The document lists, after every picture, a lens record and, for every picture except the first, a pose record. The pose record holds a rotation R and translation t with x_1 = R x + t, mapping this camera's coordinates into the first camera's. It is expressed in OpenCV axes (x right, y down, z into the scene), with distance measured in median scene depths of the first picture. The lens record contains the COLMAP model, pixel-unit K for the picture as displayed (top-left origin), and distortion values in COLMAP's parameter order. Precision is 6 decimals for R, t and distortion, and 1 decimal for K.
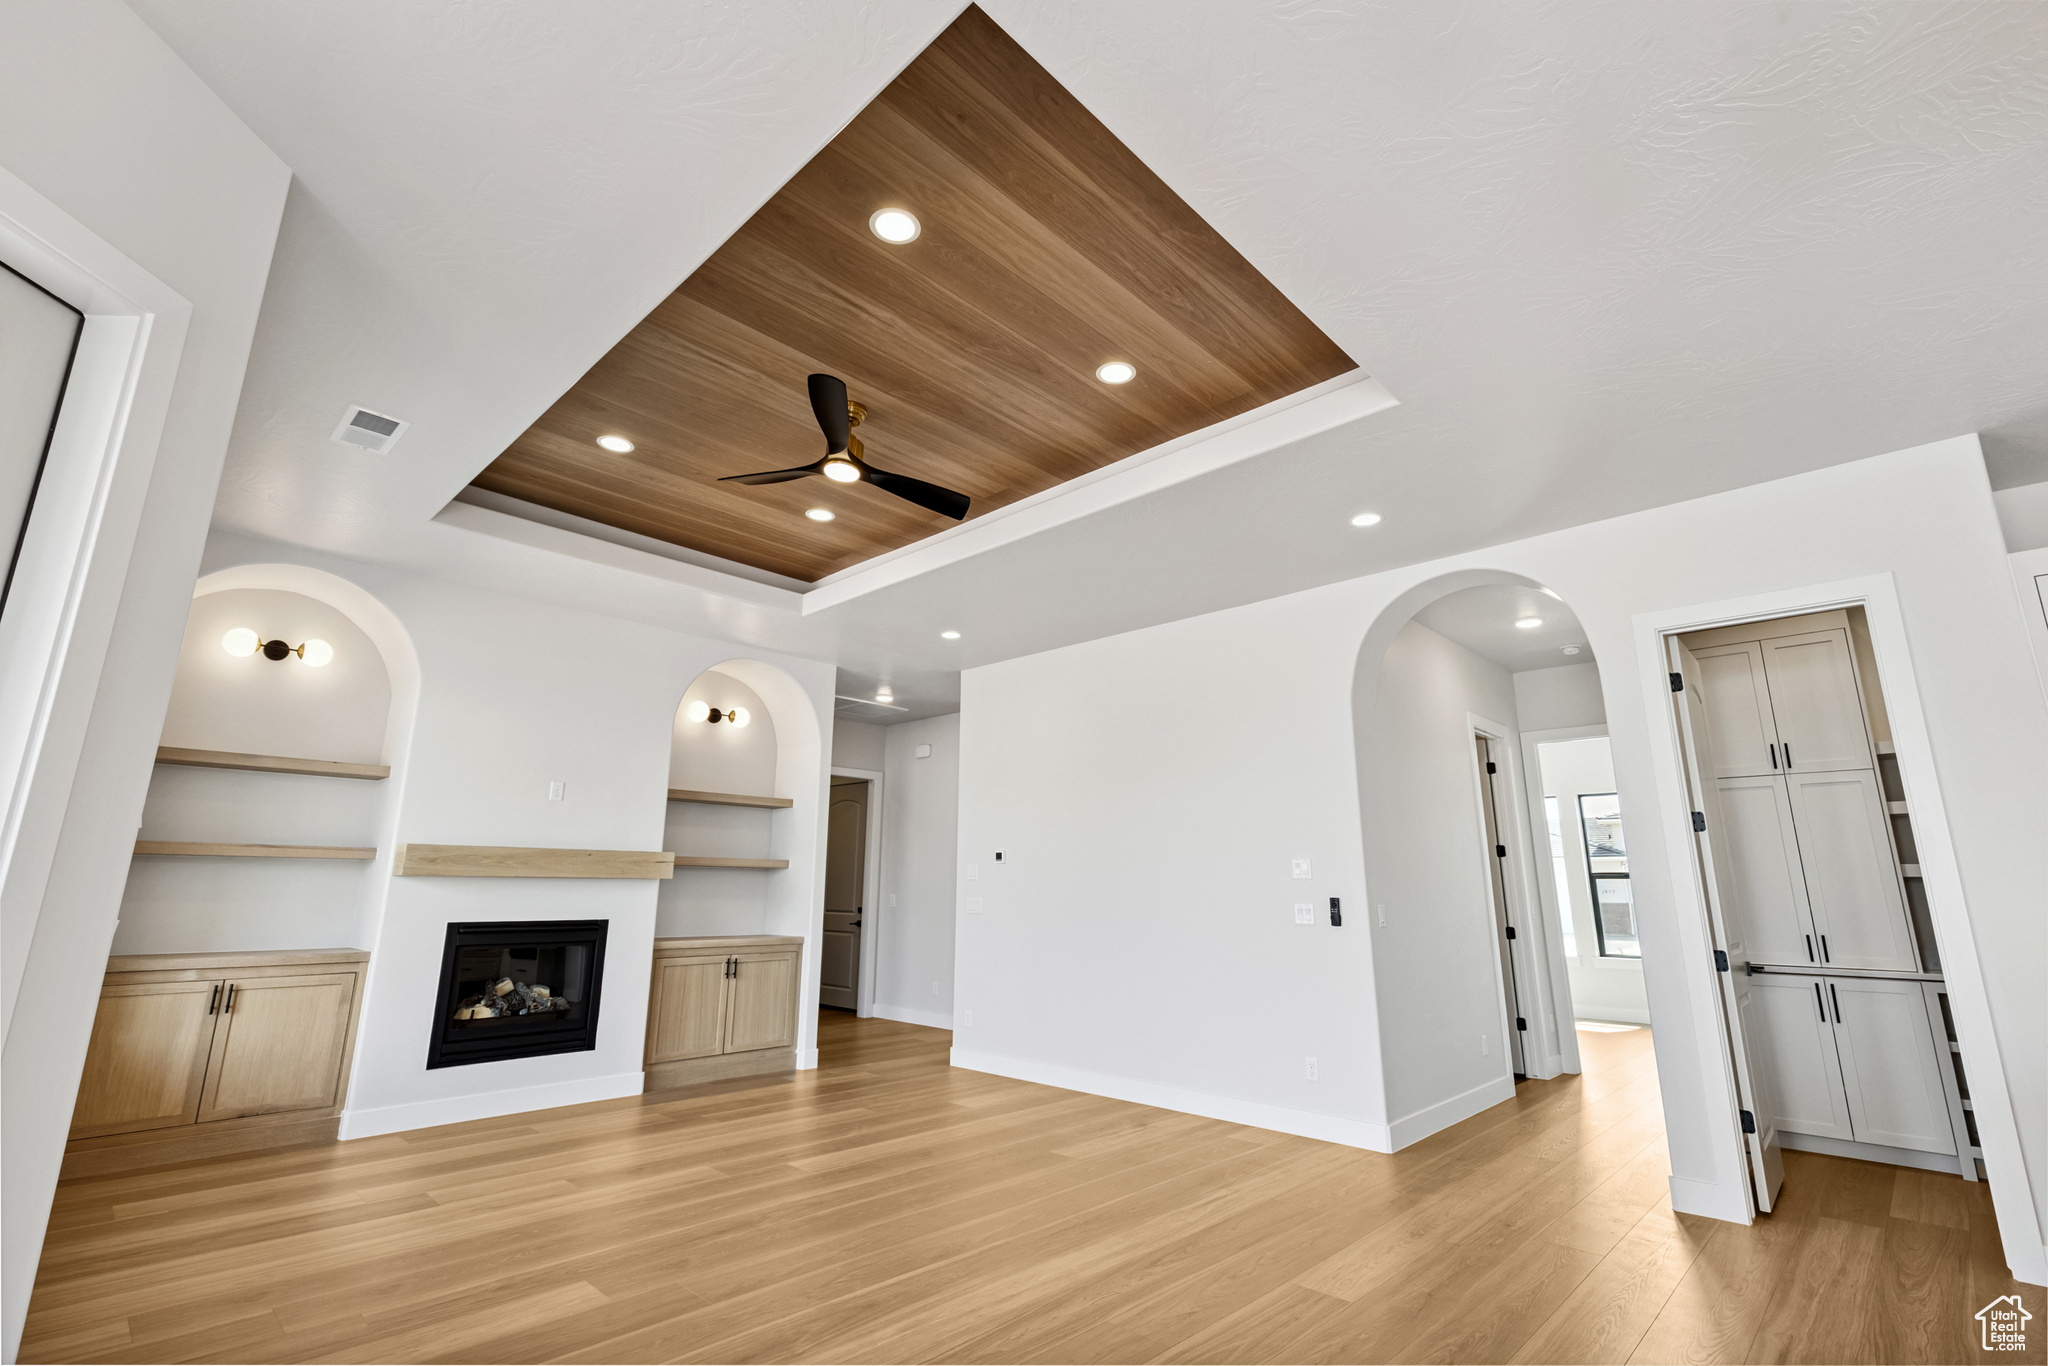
lens RADIAL K [[924.0, 0, 1027.7], [0, 924.0, 674.7], [0, 0, 1]] dist [0.008269, -0.000462]
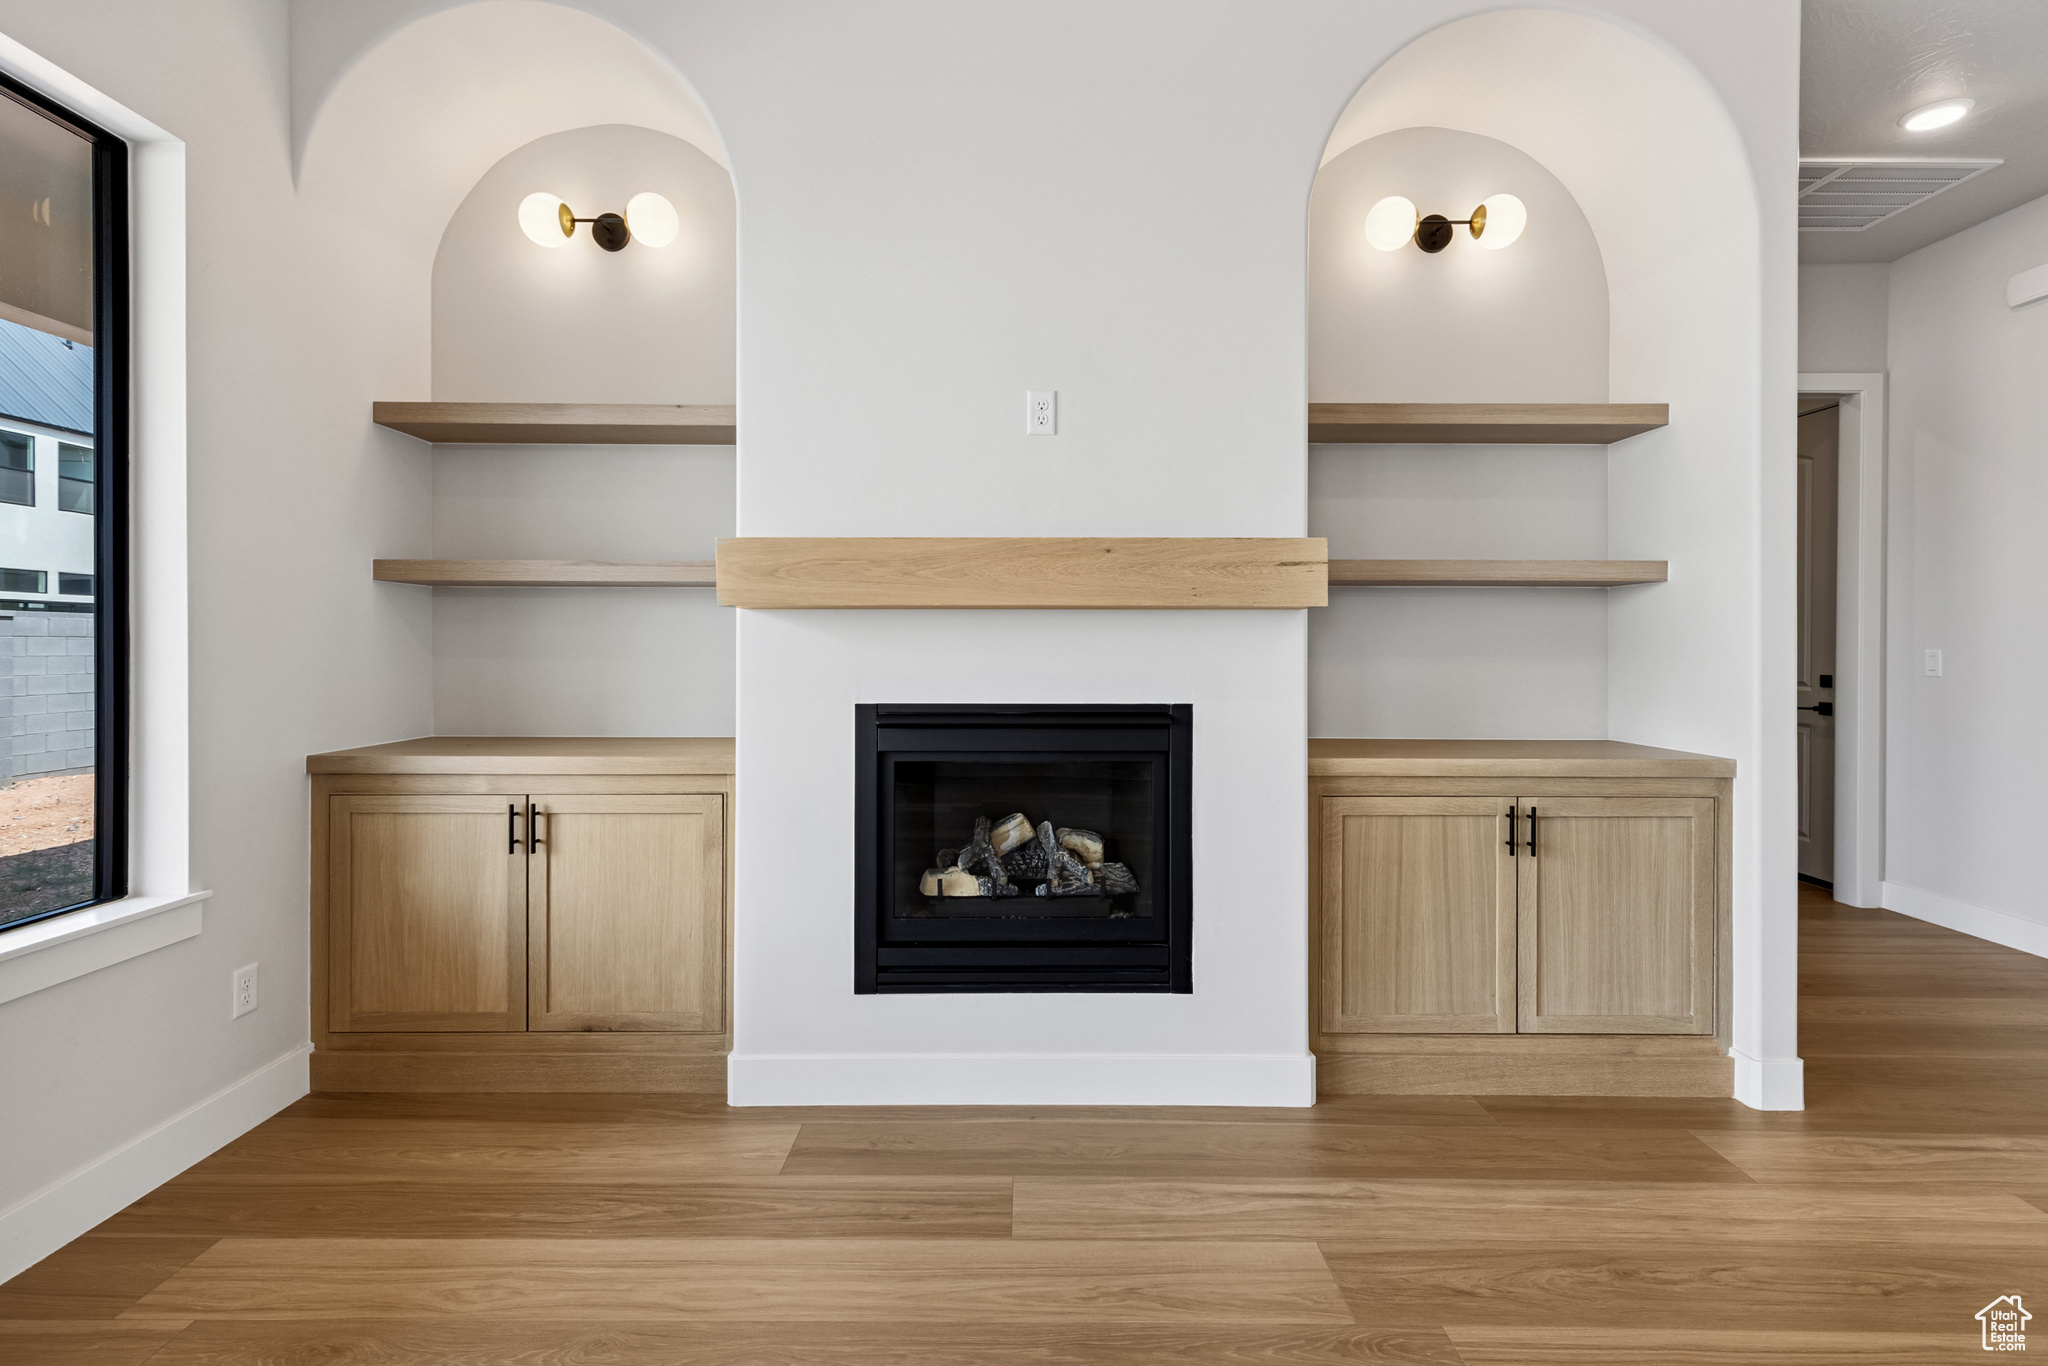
lens RADIAL K [[924.0, 0, 1022.2], [0, 924.0, 652.2], [0, 0, 1]] dist [0.008269, -0.000462]
pose [[0.688657, -0.000389, -0.725087, -0.203481], [0.168864, 0.972589, 0.159858, 0.163575], [0.705150, -0.232529, 0.669846, 0.679875]]
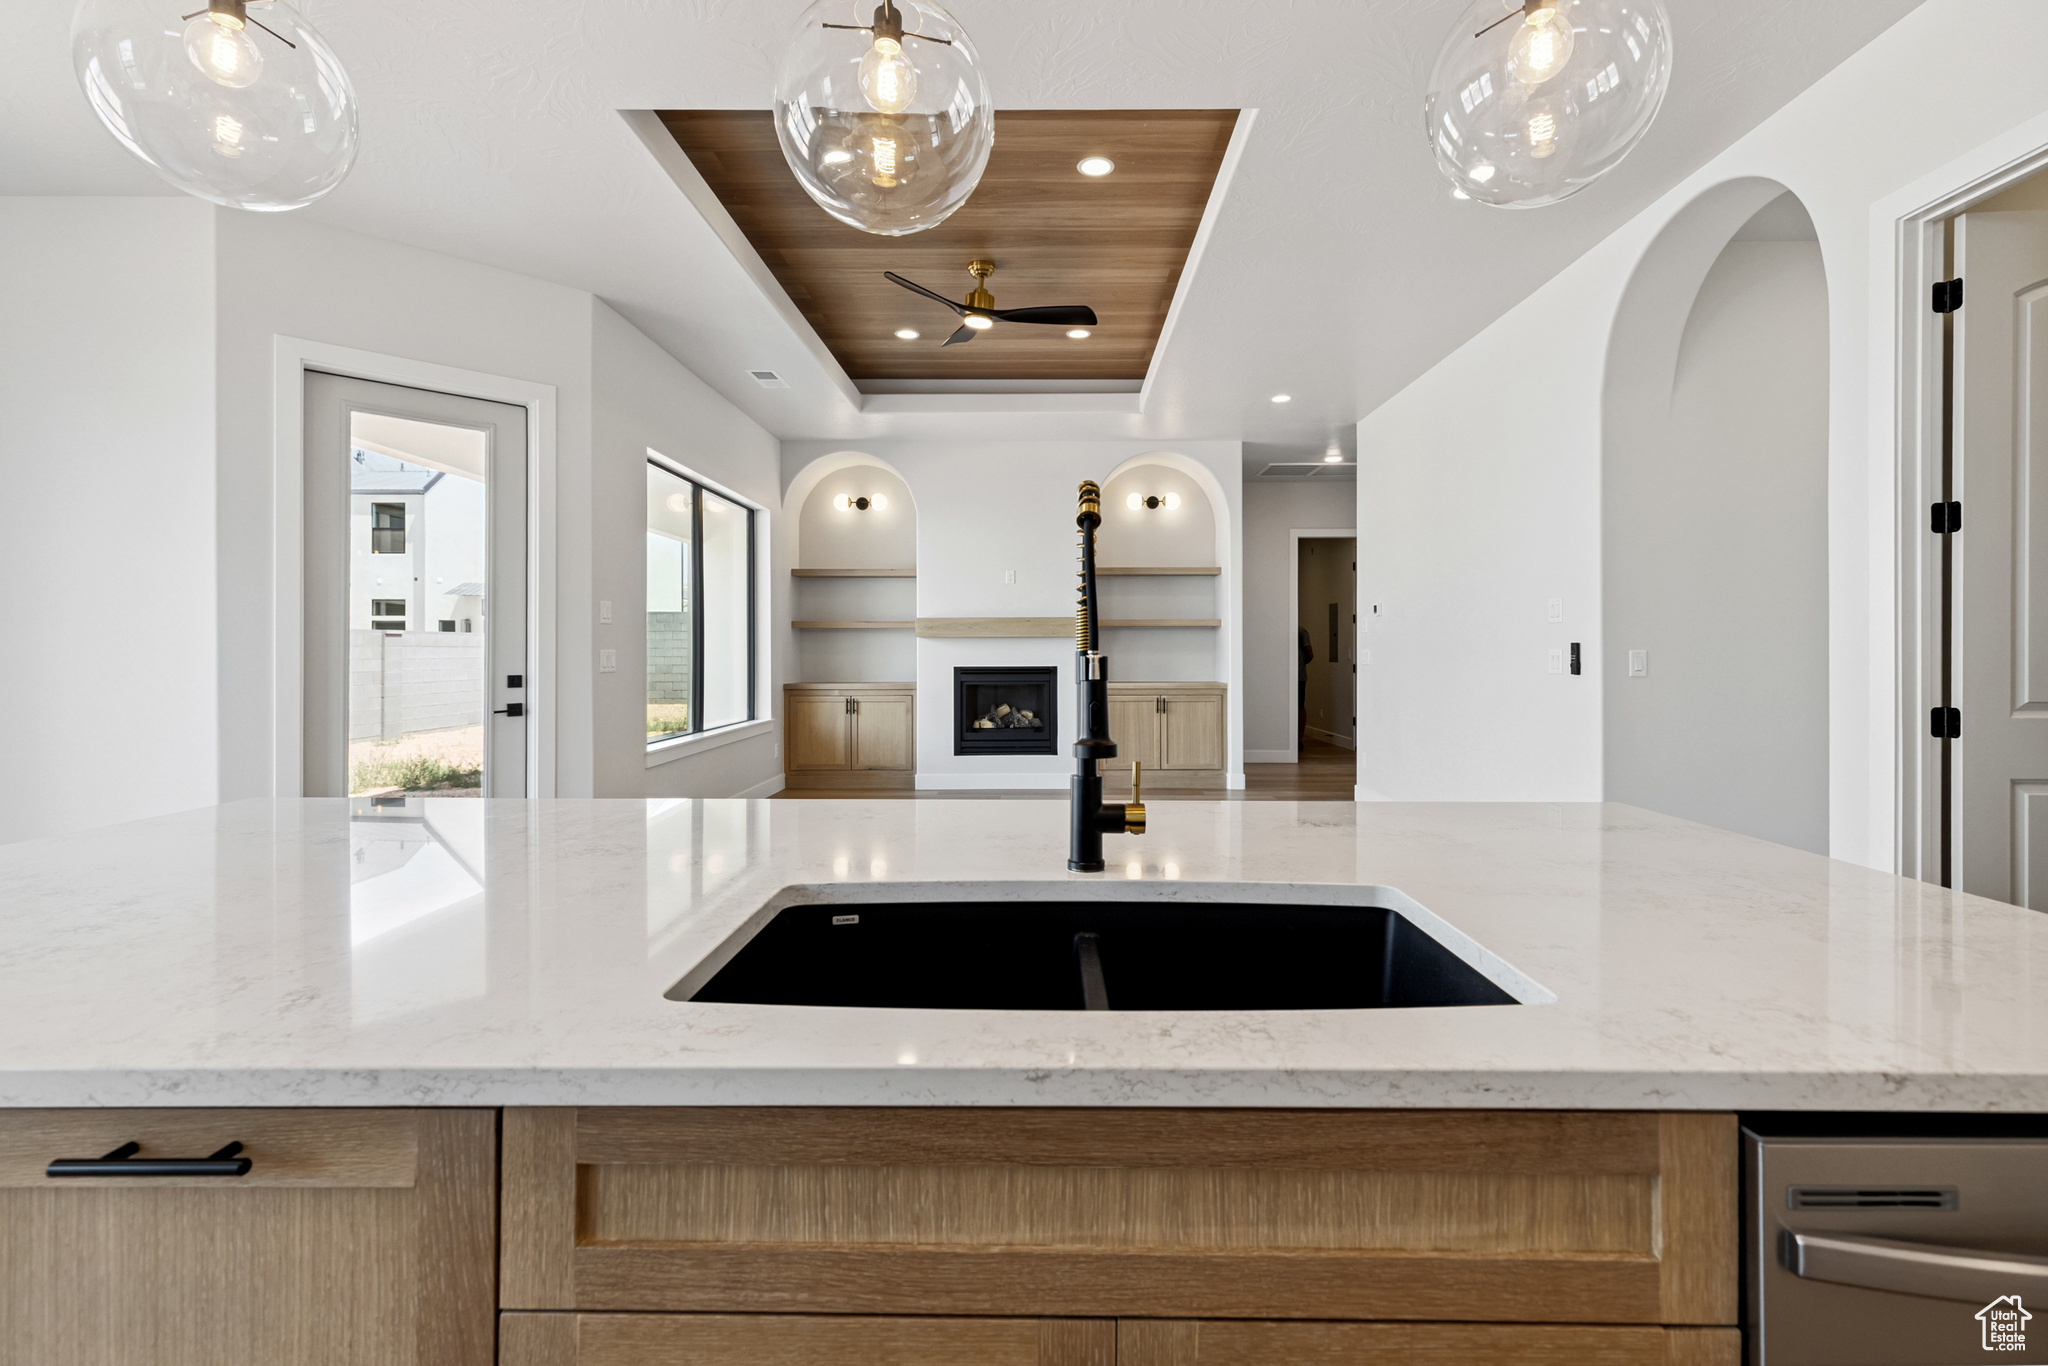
lens RADIAL K [[924.0, 0, 1033.7], [0, 924.0, 653.3], [0, 0, 1]] dist [0.008269, -0.000462]
pose [[0.681212, -0.006873, -0.732054, 0.535017], [0.174296, 0.972725, 0.153059, 0.030177], [0.711035, -0.231860, 0.663830, 0.071683]]
